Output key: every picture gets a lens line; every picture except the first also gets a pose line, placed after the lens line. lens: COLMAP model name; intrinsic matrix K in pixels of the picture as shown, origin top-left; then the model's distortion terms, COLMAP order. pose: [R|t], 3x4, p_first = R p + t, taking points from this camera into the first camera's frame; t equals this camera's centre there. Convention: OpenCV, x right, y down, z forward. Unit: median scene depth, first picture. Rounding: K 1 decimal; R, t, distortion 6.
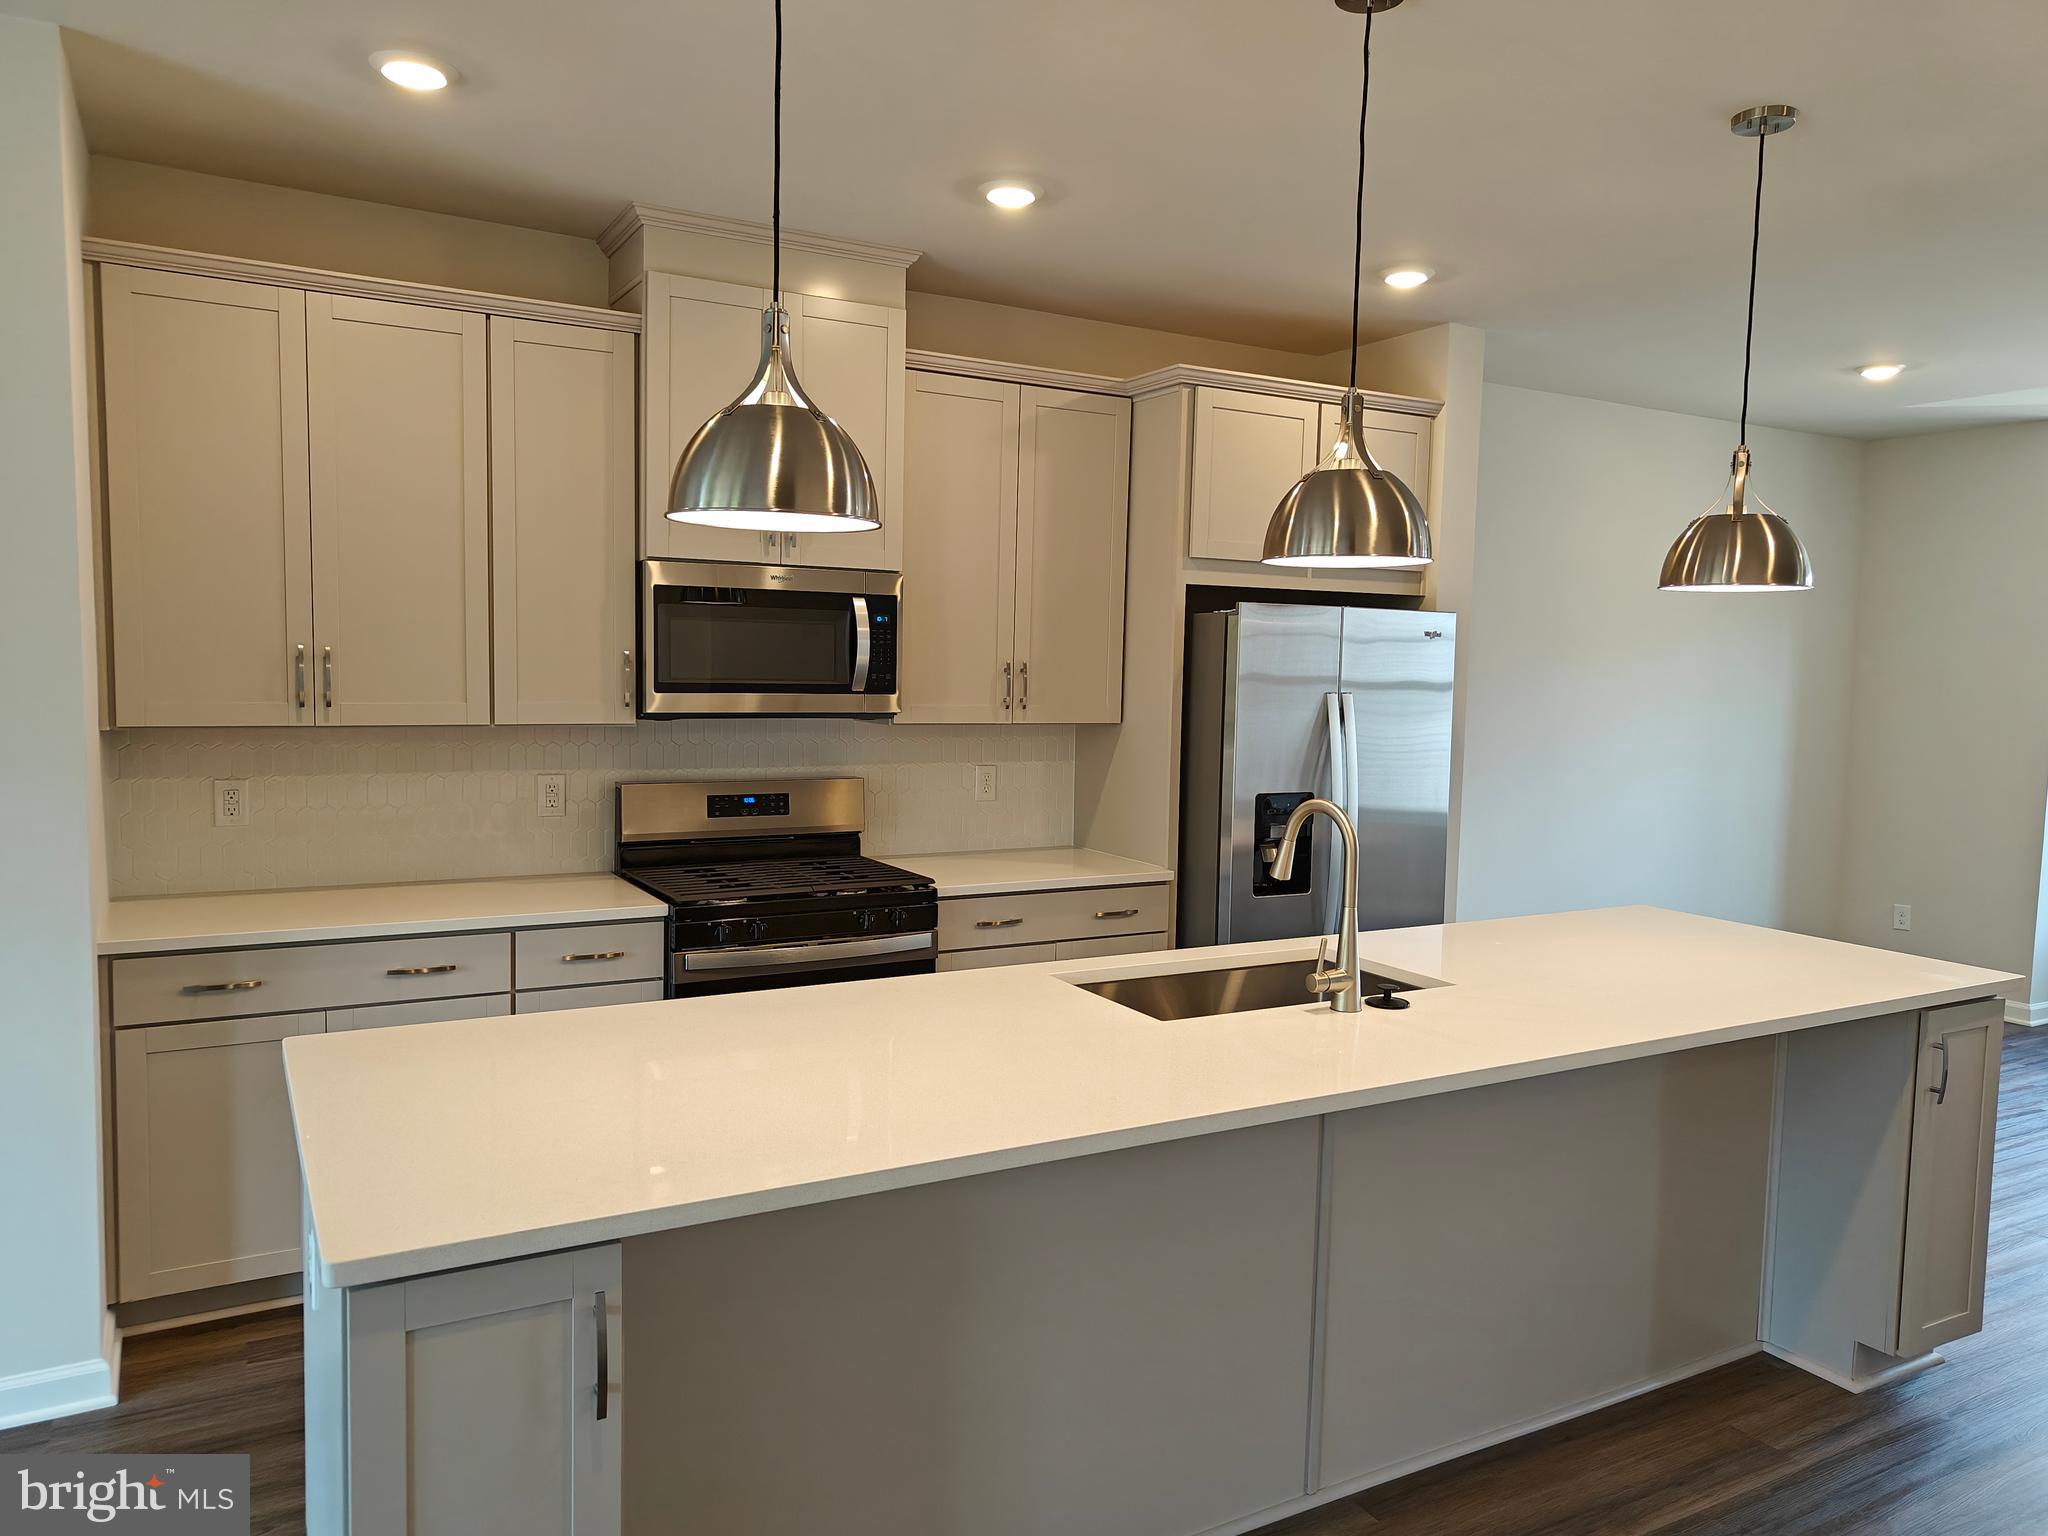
lens RADIAL K [[1403.3, 0, 1019.6], [0, 1403.3, 757.2], [0, 0, 1]] dist [-0.007140, -0.005150]
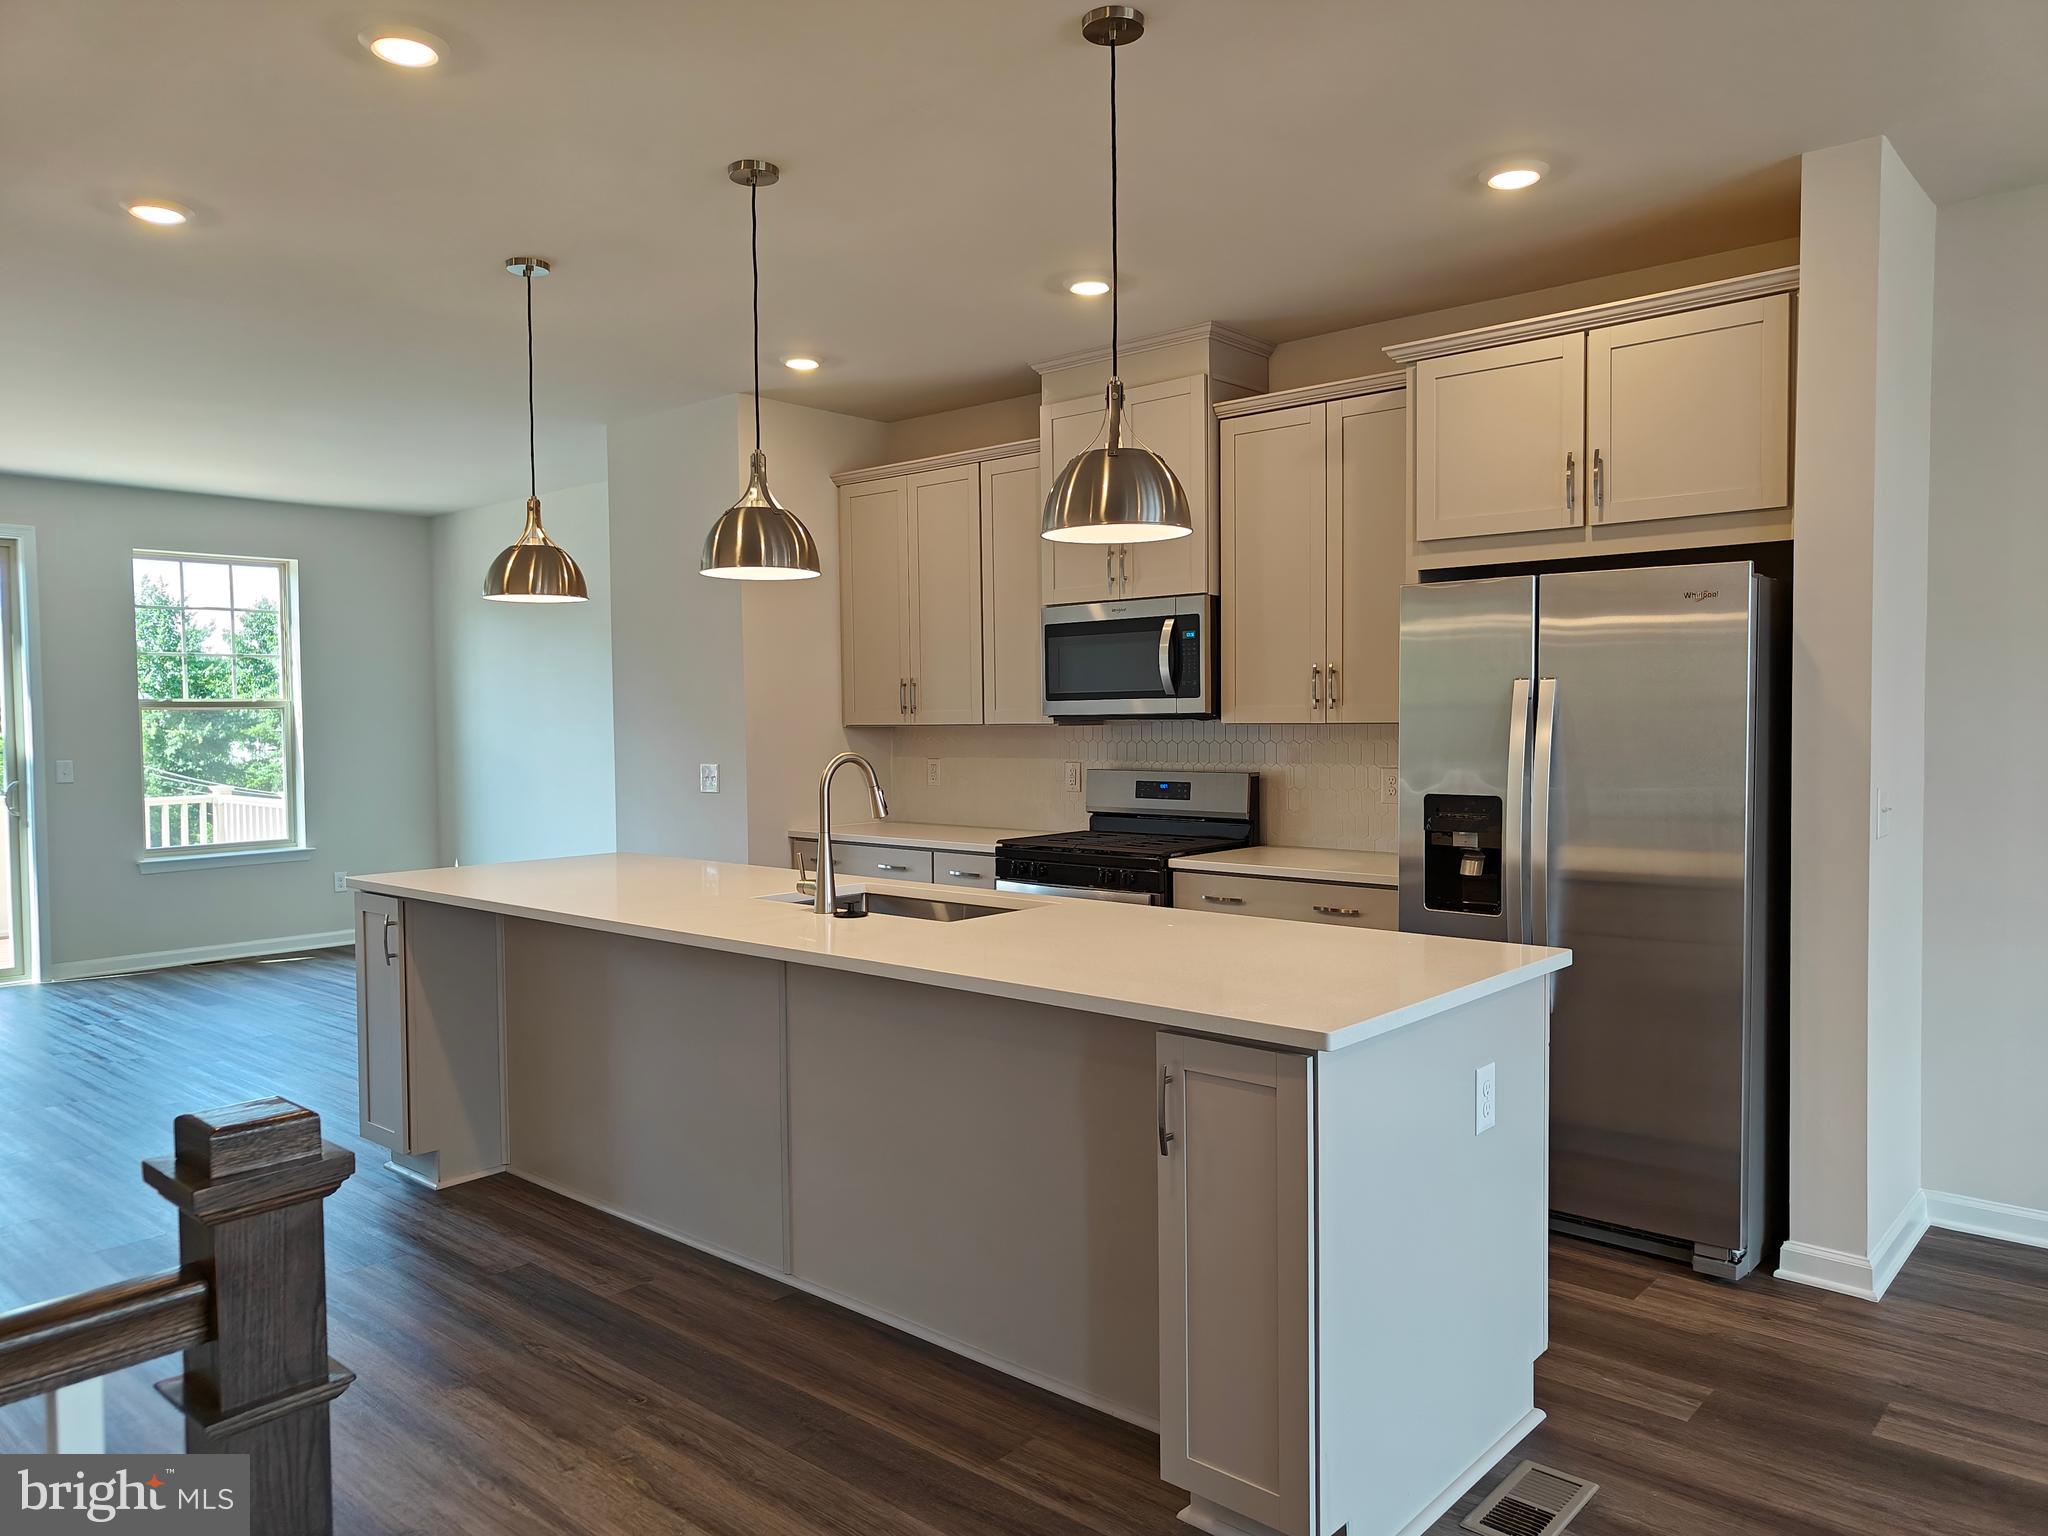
lens RADIAL K [[1425.9, 0, 1023.7], [0, 1425.9, 763.3], [0, 0, 1]] dist [0.017813, -0.000019]
pose [[0.335021, 0.008016, -0.942177, 1.009791], [-0.047227, 0.998850, -0.008295, 0.027956], [0.941026, 0.047275, 0.335014, 0.472485]]
